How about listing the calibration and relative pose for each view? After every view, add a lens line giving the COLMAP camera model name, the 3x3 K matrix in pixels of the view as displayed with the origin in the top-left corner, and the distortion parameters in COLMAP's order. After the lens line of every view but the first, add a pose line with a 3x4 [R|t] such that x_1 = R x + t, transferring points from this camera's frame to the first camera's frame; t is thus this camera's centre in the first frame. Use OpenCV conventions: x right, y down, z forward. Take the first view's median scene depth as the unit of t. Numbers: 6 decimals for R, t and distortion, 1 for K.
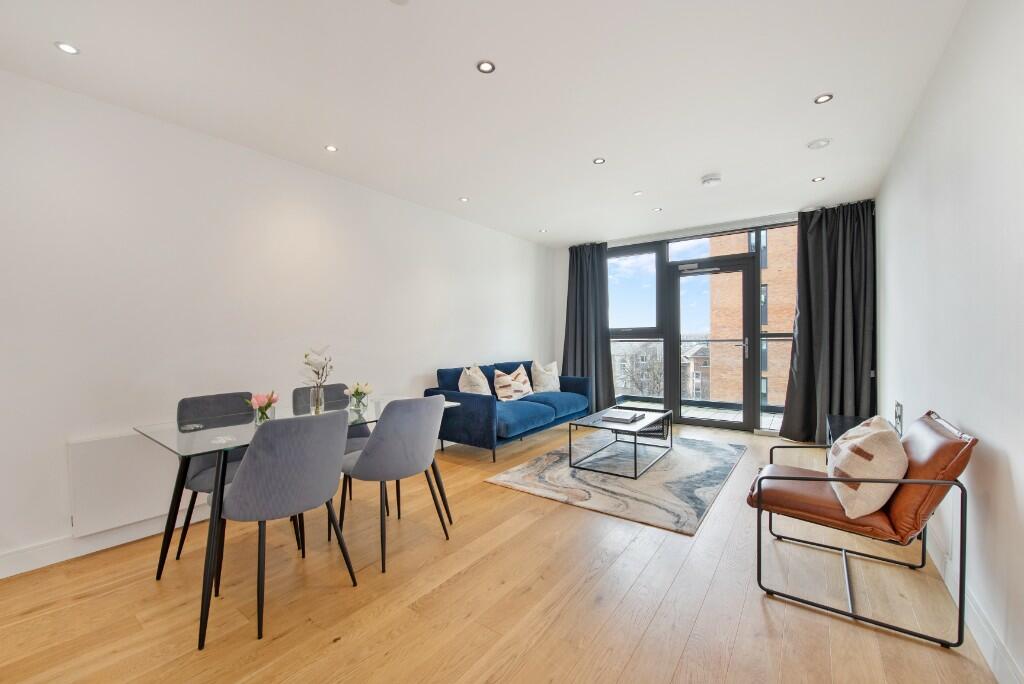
lens RADIAL K [[405.9, 0, 512.4], [0, 405.9, 349.1], [0, 0, 1]] dist [-0.028045, 0.000038]
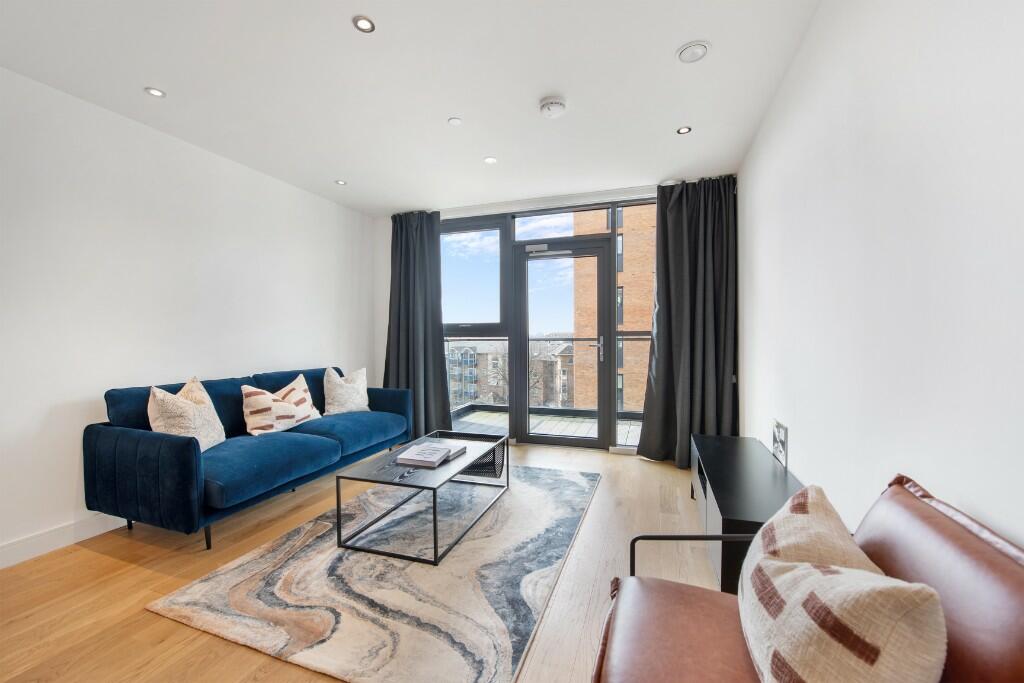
lens RADIAL K [[422.2, 0, 514.4], [0, 422.2, 354.6], [0, 0, 1]] dist [-0.032888, -0.000192]
pose [[0.951089, -0.008336, 0.308803, 0.163830], [0.003286, 0.999852, 0.016871, -0.006661], [-0.308898, -0.015031, 0.950976, 0.262435]]
